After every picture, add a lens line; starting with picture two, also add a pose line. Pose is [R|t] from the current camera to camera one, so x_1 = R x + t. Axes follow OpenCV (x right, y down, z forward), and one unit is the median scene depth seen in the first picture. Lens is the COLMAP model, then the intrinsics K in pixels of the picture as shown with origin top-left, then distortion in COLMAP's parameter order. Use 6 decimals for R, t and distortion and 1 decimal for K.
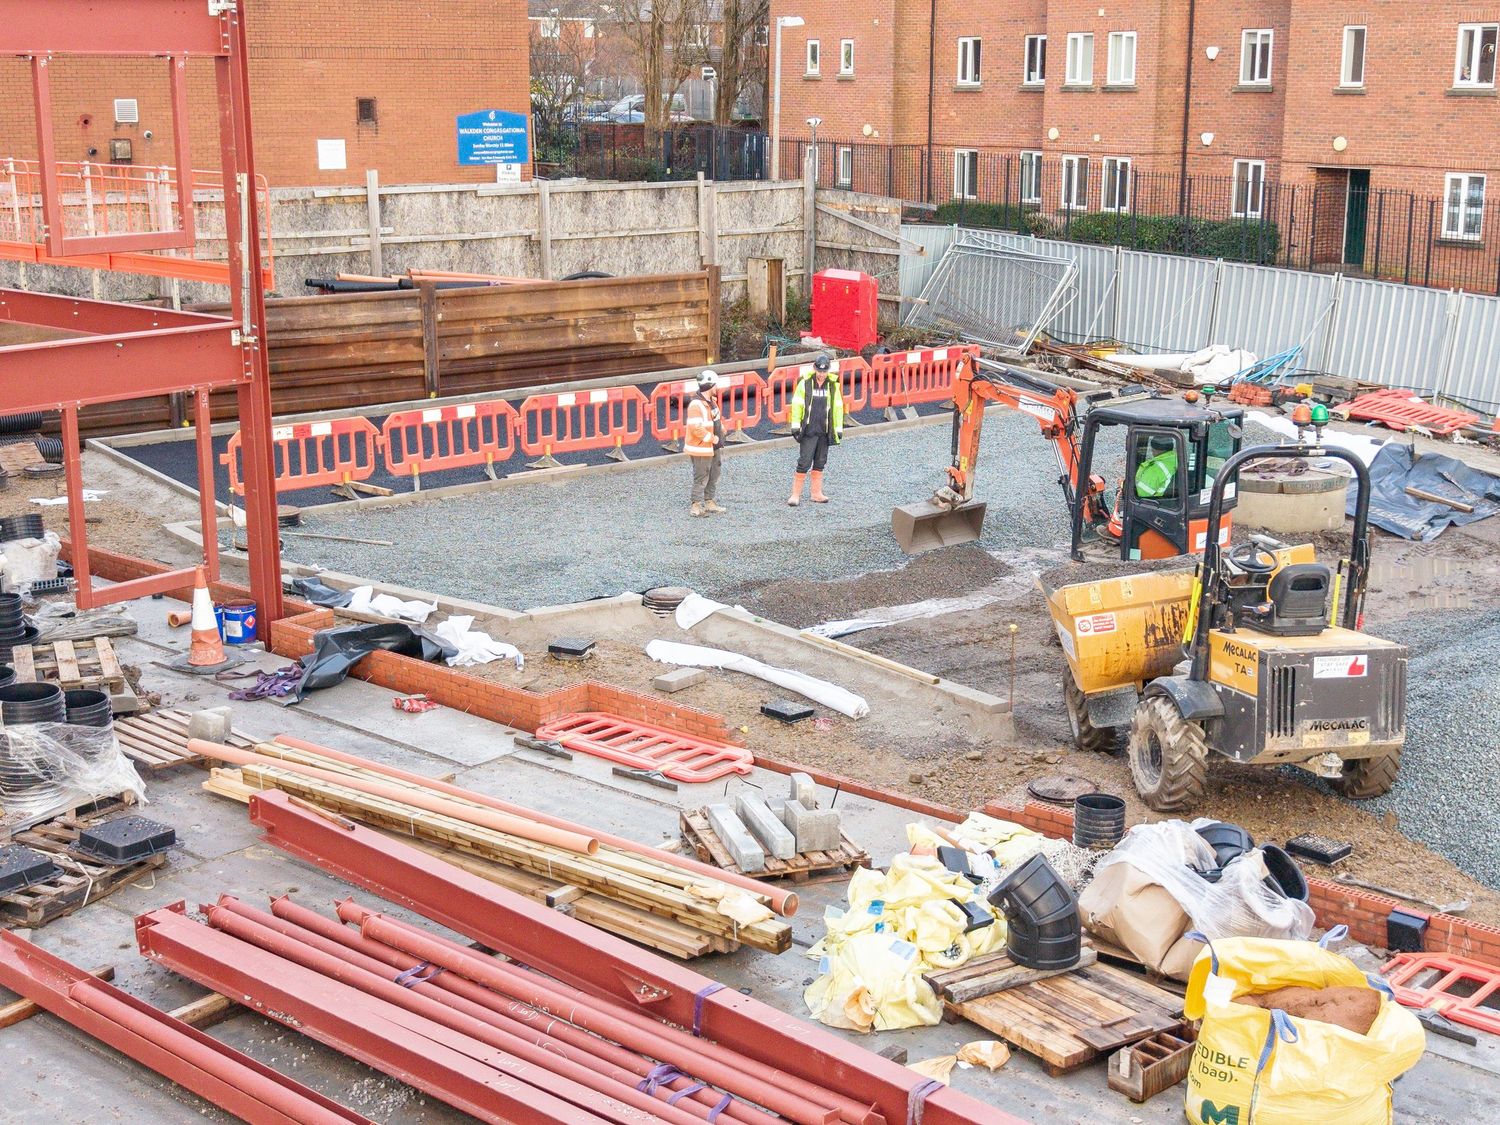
lens RADIAL K [[2000.1, 0, 750.0], [0, 2000.1, 562.5], [0, 0, 1]] dist [0.218595, -0.789955]
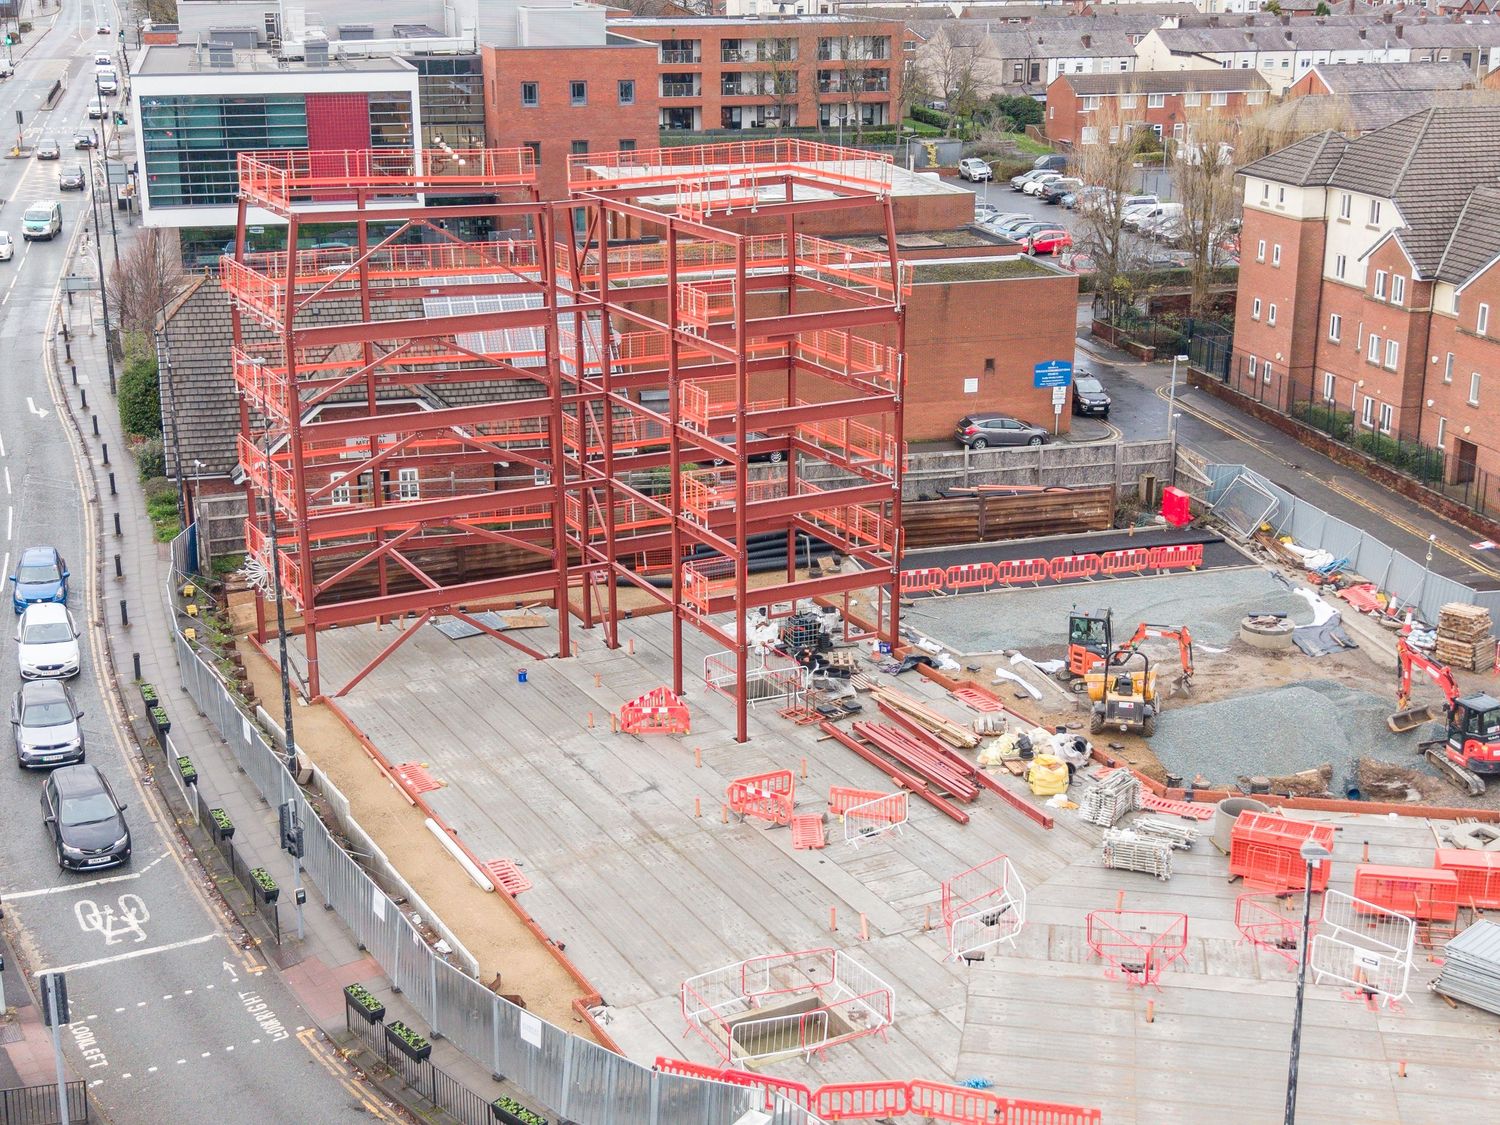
lens RADIAL K [[2000.1, 0, 750.0], [0, 2000.1, 562.5], [0, 0, 1]] dist [0.218595, -0.789955]
pose [[0.933936, 0.108844, -0.340464, 0.529069], [-0.087153, 0.993104, 0.078418, -0.280246], [0.346652, -0.043565, 0.936982, -1.778595]]
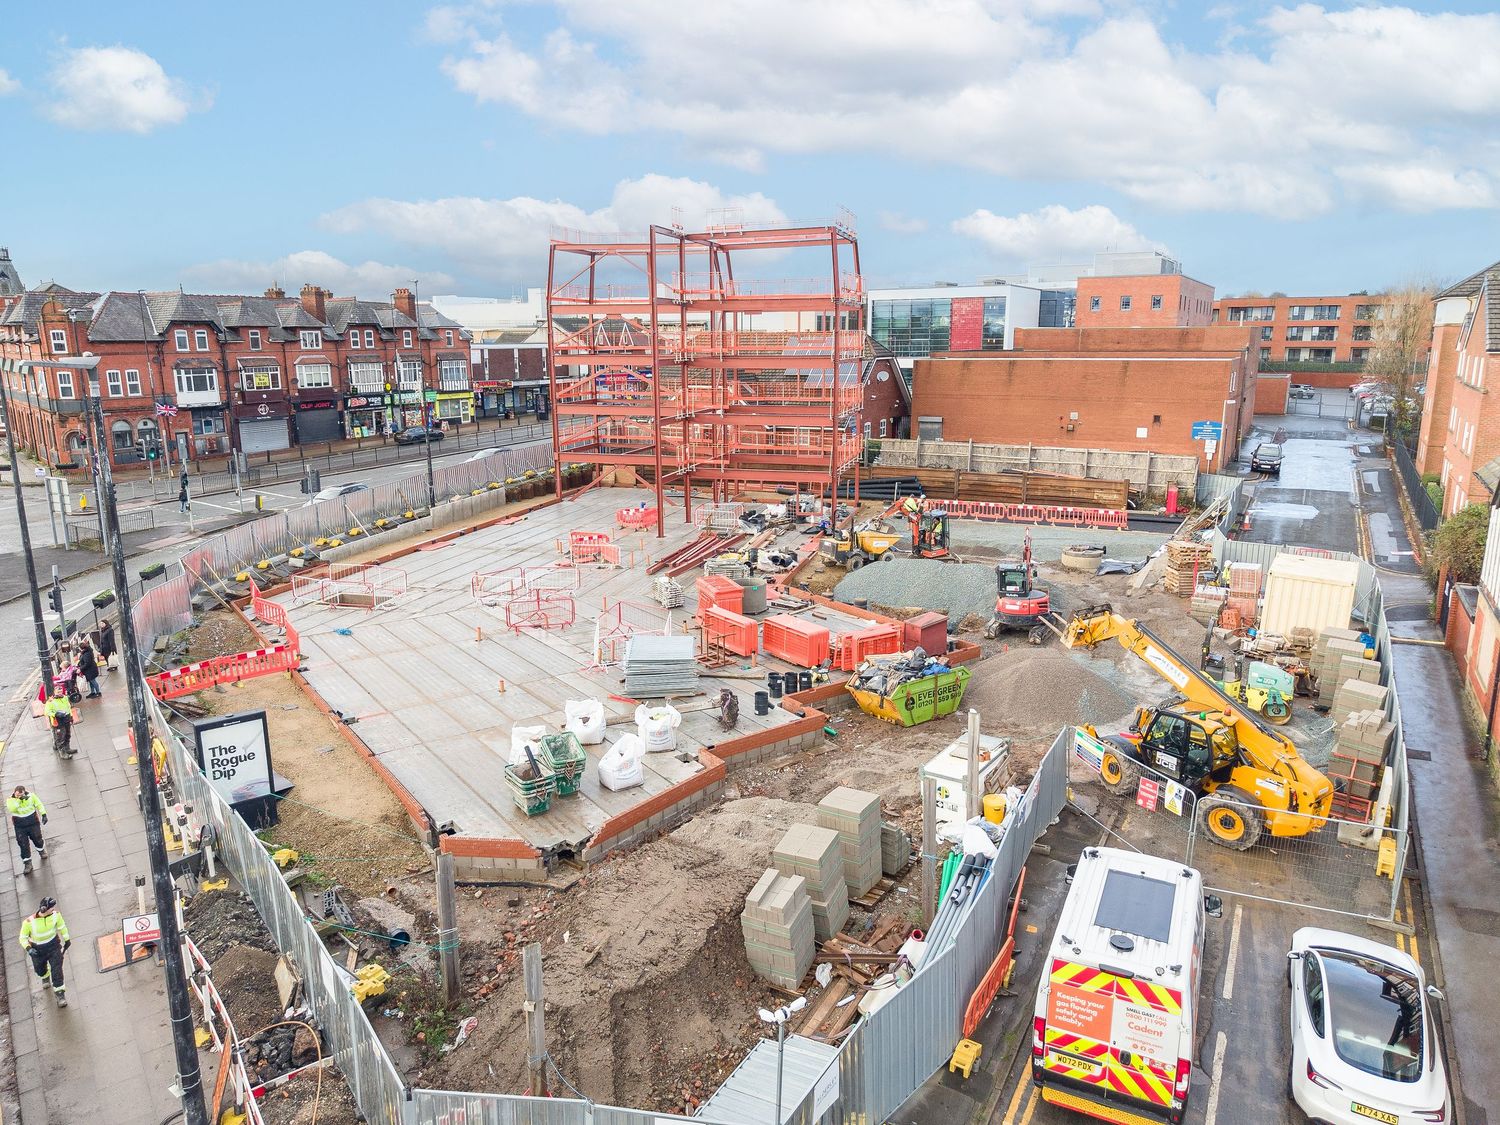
lens RADIAL K [[1000.2, 0, 750.0], [0, 1000.2, 562.5], [0, 0, 1]] dist [0.023268, -0.023403]
pose [[0.424857, 0.199000, -0.883117, 1.595151], [-0.208751, 0.970784, 0.118327, -0.114085], [0.880863, 0.134079, 0.453986, -0.325439]]
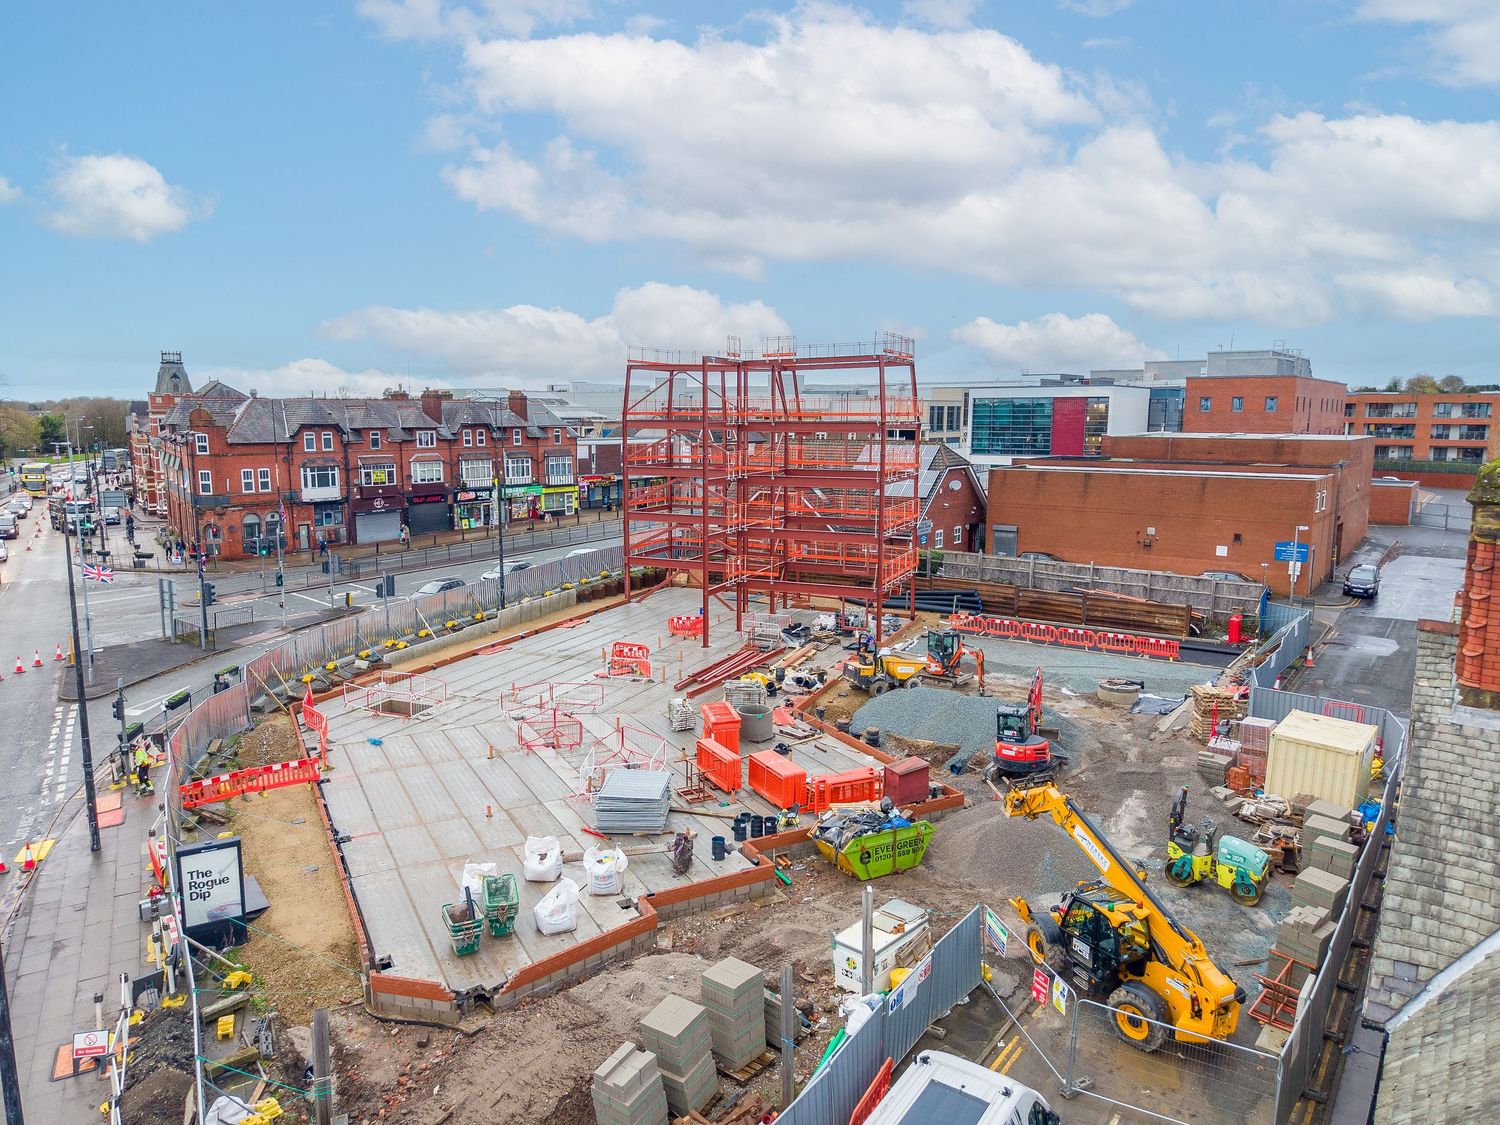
lens RADIAL K [[1000.2, 0, 750.0], [0, 1000.2, 562.5], [0, 0, 1]] dist [0.023268, -0.023403]
pose [[0.297421, 0.145030, -0.943667, 1.695025], [-0.229165, 0.970345, 0.076902, -0.240410], [0.926836, 0.193383, 0.321837, -0.197803]]
